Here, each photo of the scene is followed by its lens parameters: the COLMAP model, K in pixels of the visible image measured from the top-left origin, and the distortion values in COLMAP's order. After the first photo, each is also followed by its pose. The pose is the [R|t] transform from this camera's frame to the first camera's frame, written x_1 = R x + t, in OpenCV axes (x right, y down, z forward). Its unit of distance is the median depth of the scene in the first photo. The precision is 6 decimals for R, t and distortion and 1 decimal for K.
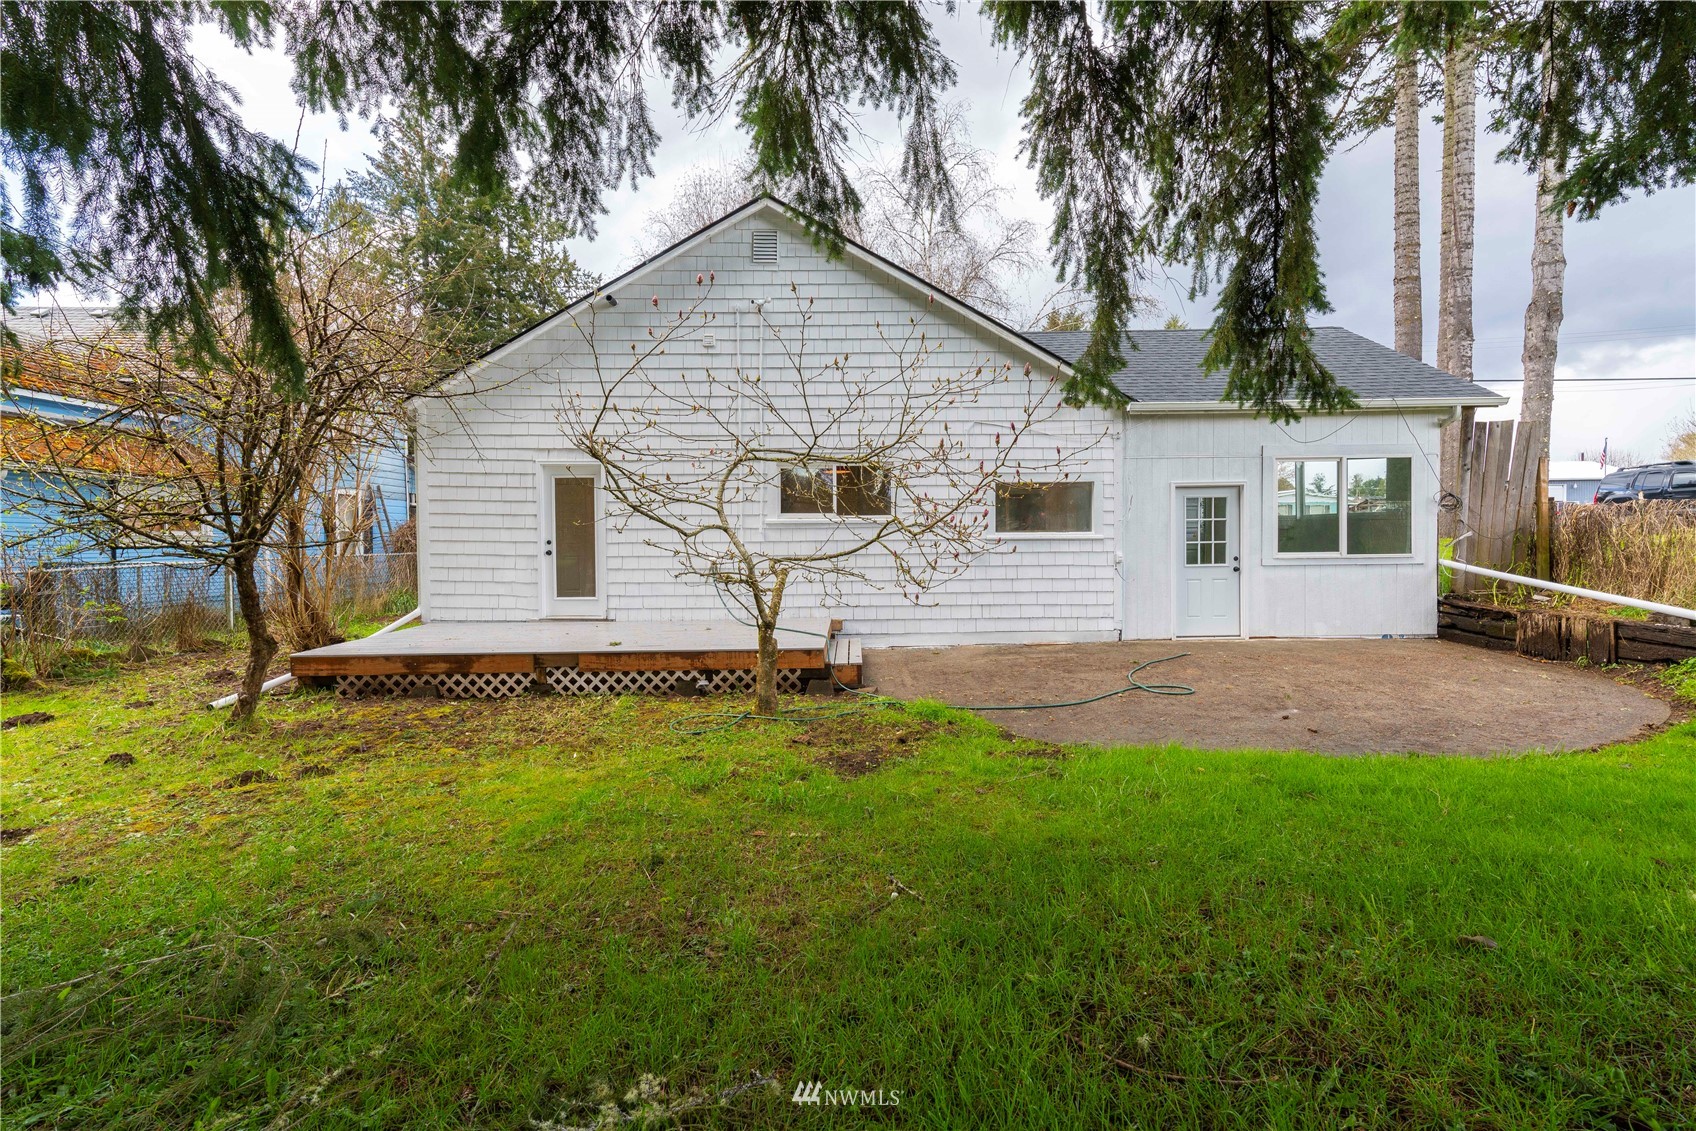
lens RADIAL K [[760.0, 0, 851.1], [0, 760.0, 552.3], [0, 0, 1]] dist [-0.010671, 0.005723]
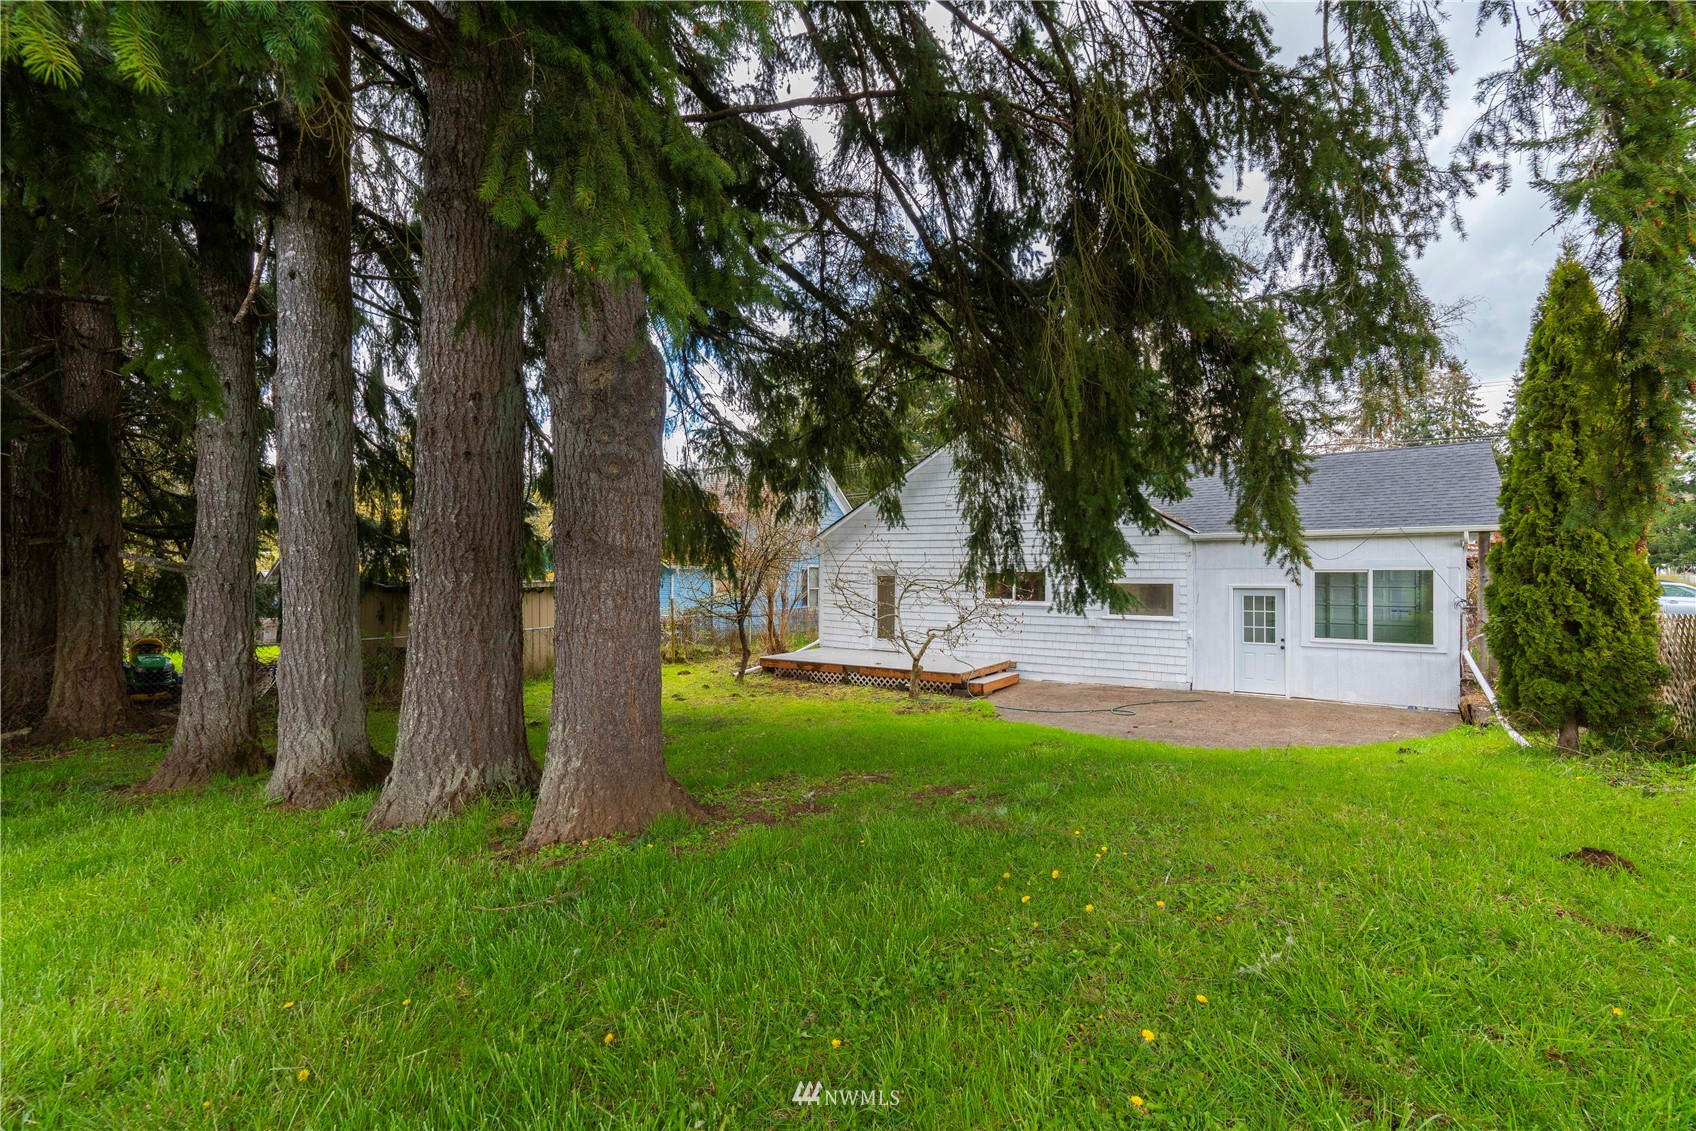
lens RADIAL K [[762.9, 0, 848.0], [0, 762.9, 565.5], [0, 0, 1]] dist [-0.011863, 0.009201]
pose [[0.820099, 0.006490, -0.572185, 1.024879], [-0.021109, 0.999598, -0.018917, -0.135680], [0.571832, 0.027592, 0.819907, -0.980773]]
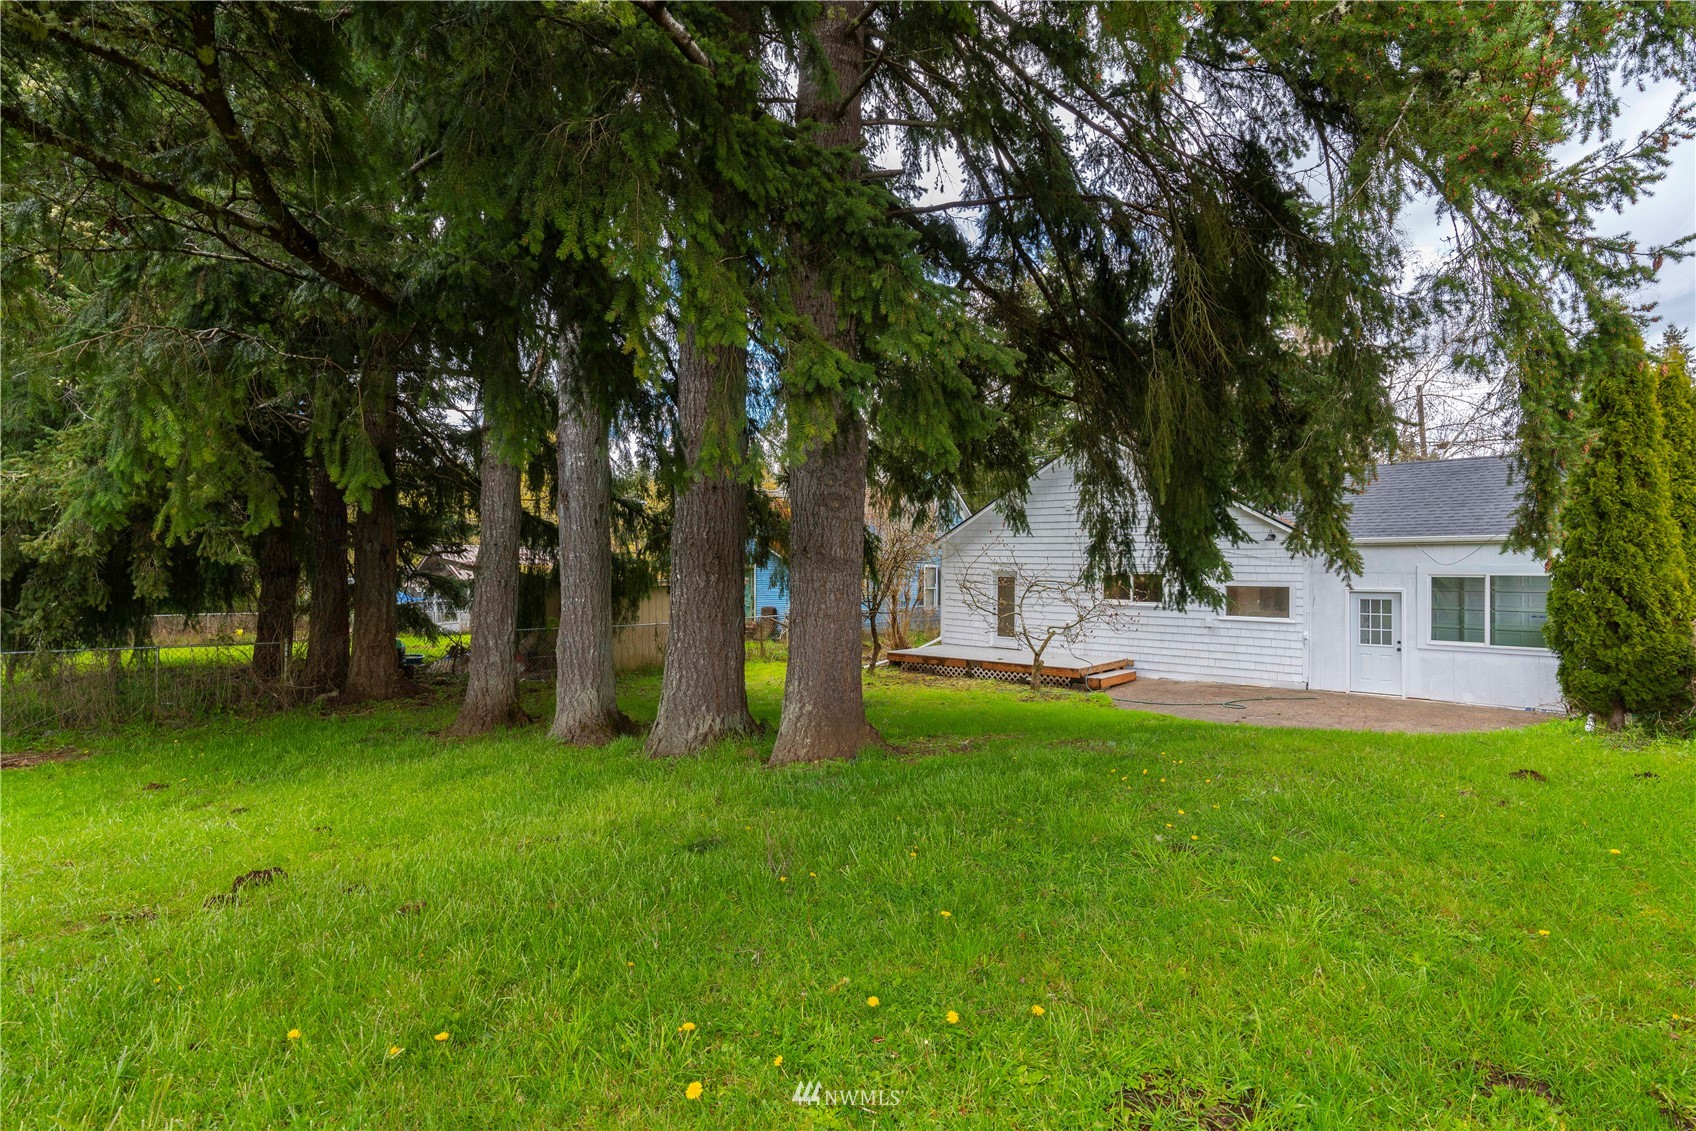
lens RADIAL K [[817.1, 0, 854.3], [0, 817.1, 558.3], [0, 0, 1]] dist [-0.002486, 0.001003]
pose [[0.745683, 0.006630, -0.666268, 1.210345], [-0.028749, 0.999339, -0.022232, -0.138017], [0.665680, 0.035732, 0.745381, -1.369320]]
